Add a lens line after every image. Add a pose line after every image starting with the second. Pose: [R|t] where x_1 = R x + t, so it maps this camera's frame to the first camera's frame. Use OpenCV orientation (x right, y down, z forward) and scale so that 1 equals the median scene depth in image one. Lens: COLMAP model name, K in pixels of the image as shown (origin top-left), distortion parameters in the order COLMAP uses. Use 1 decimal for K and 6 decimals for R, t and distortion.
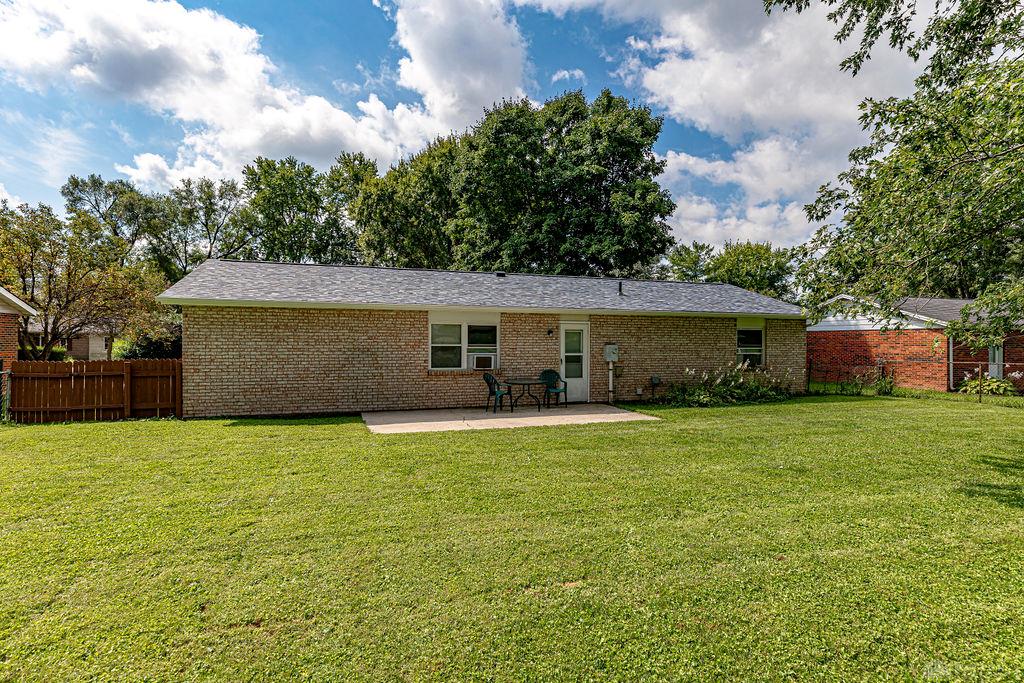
lens RADIAL K [[527.9, 0, 508.5], [0, 527.9, 343.0], [0, 0, 1]] dist [-0.010746, 0.005588]
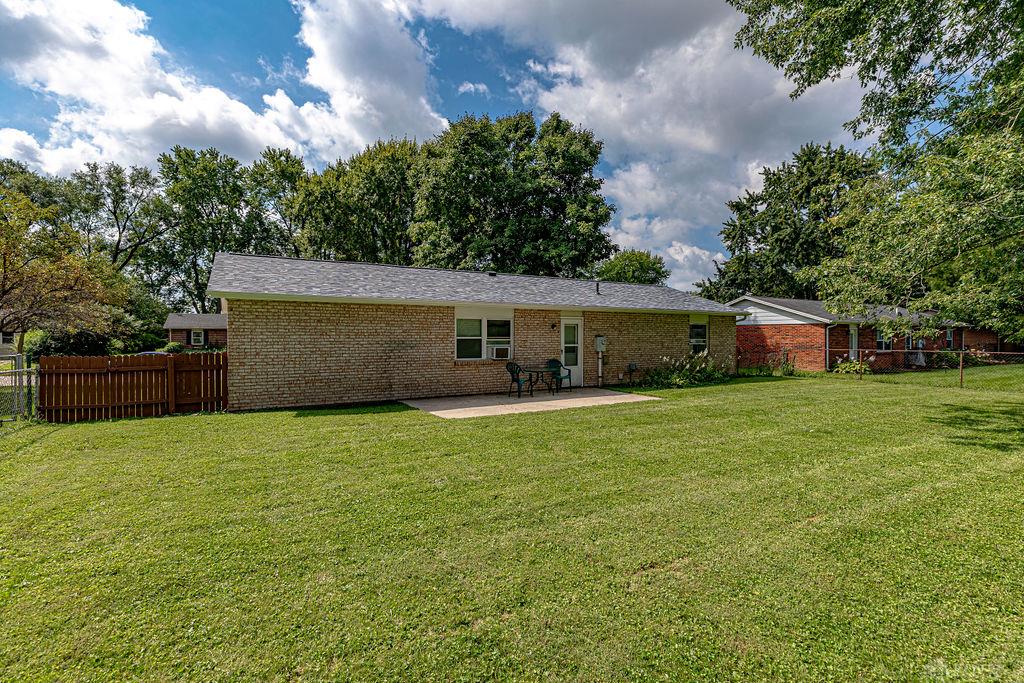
lens RADIAL K [[486.2, 0, 513.8], [0, 486.2, 340.3], [0, 0, 1]] dist [-0.002667, -0.000338]
pose [[0.978483, -0.005185, 0.206264, -0.137531], [0.003572, 0.999960, 0.008191, 0.000690], [-0.206299, -0.007278, 0.978462, -0.010388]]
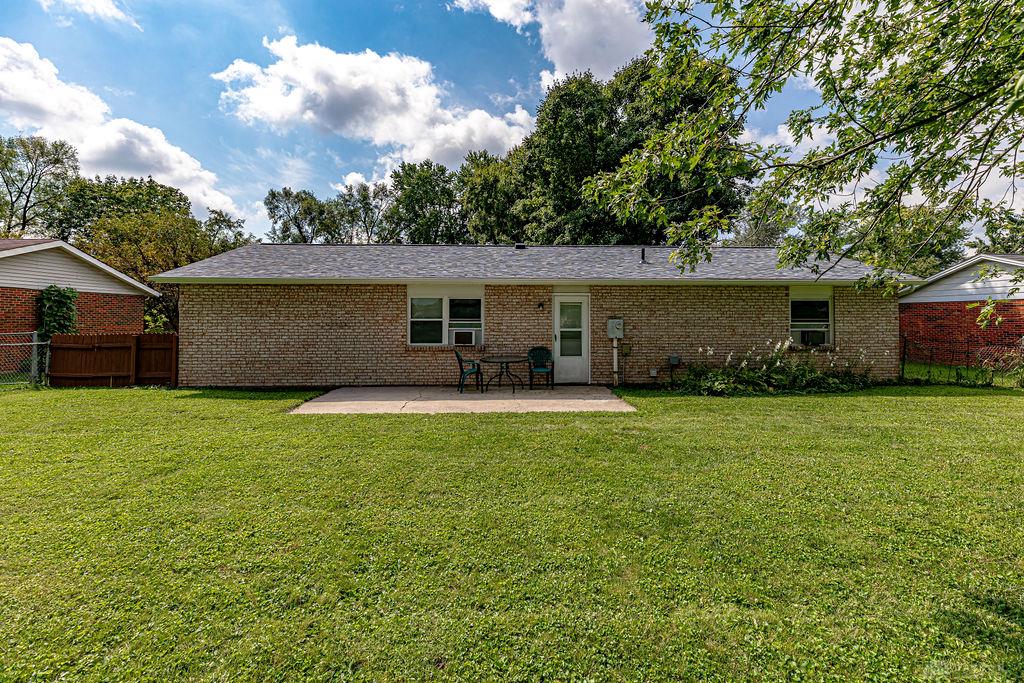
lens RADIAL K [[469.4, 0, 509.0], [0, 469.4, 310.4], [0, 0, 1]] dist [-0.003348, -0.000109]
pose [[0.958288, -0.006424, -0.285732, 0.157794], [0.002409, 0.999893, -0.014402, -0.000157], [0.285794, 0.013113, 0.958201, 0.129228]]
